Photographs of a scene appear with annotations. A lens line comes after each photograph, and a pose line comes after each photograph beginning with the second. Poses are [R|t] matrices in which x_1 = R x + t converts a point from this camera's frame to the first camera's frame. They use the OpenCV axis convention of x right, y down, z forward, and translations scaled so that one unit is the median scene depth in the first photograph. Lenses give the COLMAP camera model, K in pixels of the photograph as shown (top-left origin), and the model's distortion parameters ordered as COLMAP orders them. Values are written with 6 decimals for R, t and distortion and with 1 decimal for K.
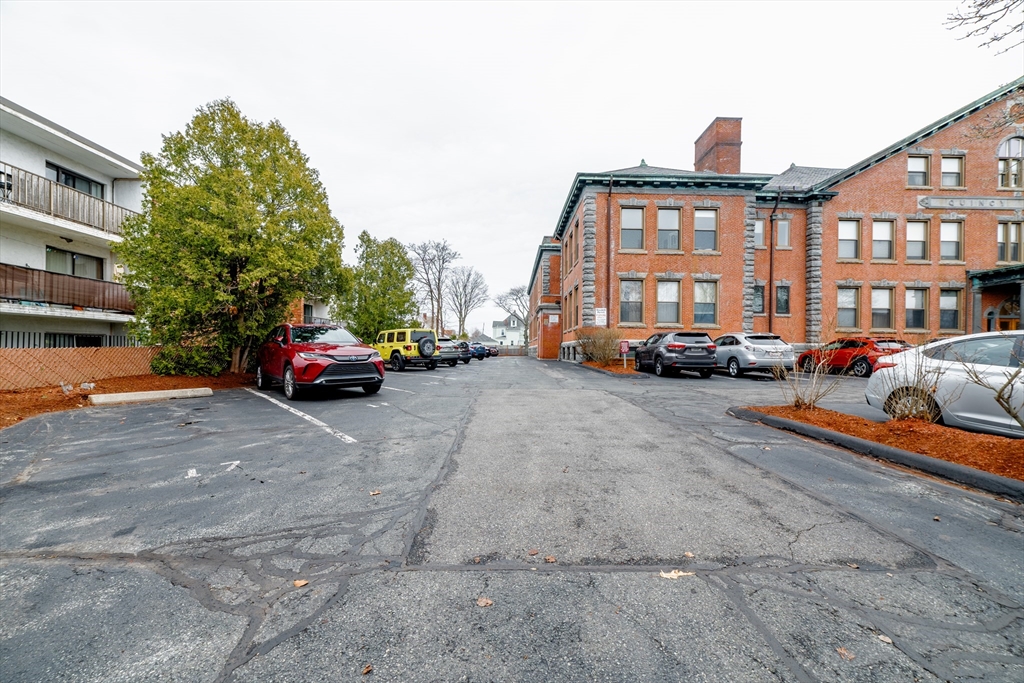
lens RADIAL K [[385.6, 0, 516.2], [0, 385.6, 351.1], [0, 0, 1]] dist [-0.006851, 0.002979]
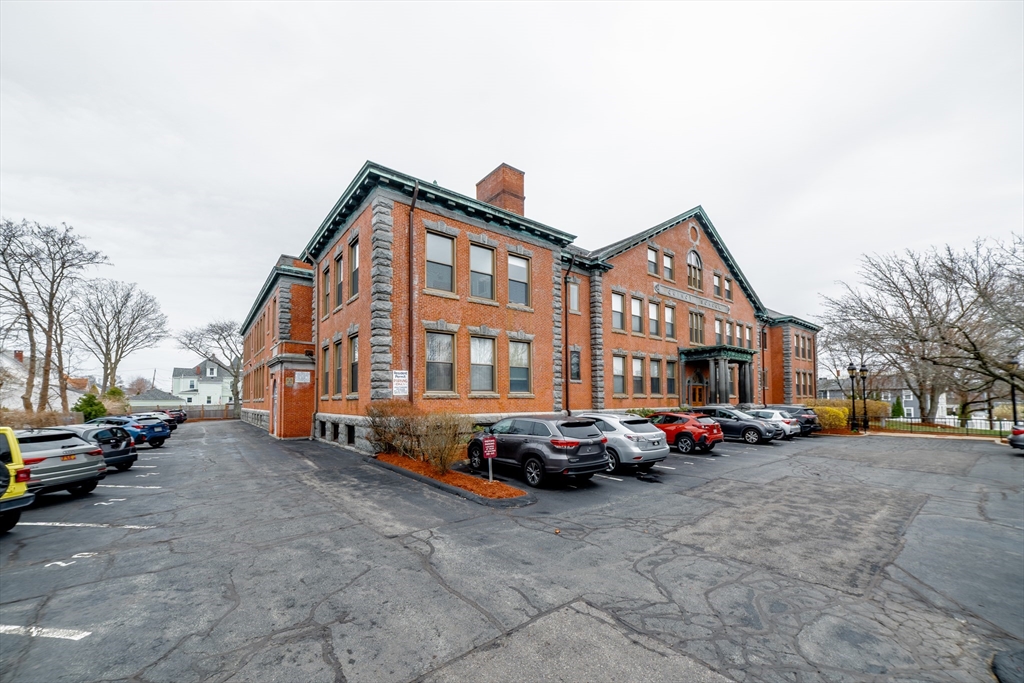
lens RADIAL K [[398.3, 0, 511.6], [0, 398.3, 384.4], [0, 0, 1]] dist [-0.023218, 0.012939]
pose [[0.792020, 0.004659, 0.610477, -0.047382], [0.018563, 0.999325, -0.031711, -0.057143], [-0.610212, 0.036448, 0.791399, 0.310389]]
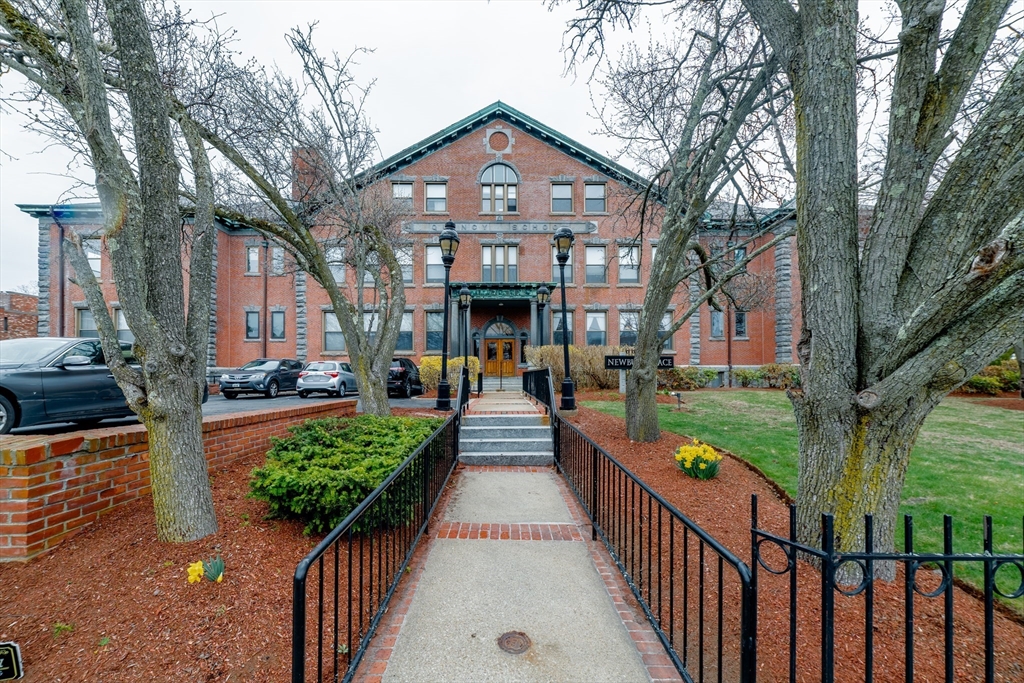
lens RADIAL K [[374.5, 0, 509.5], [0, 374.5, 370.2], [0, 0, 1]] dist [-0.010336, 0.002858]
pose [[0.999731, -0.019673, 0.012275, 1.311644], [0.019913, 0.999607, -0.019752, 0.018378], [-0.011882, 0.019991, 0.999730, 0.010115]]
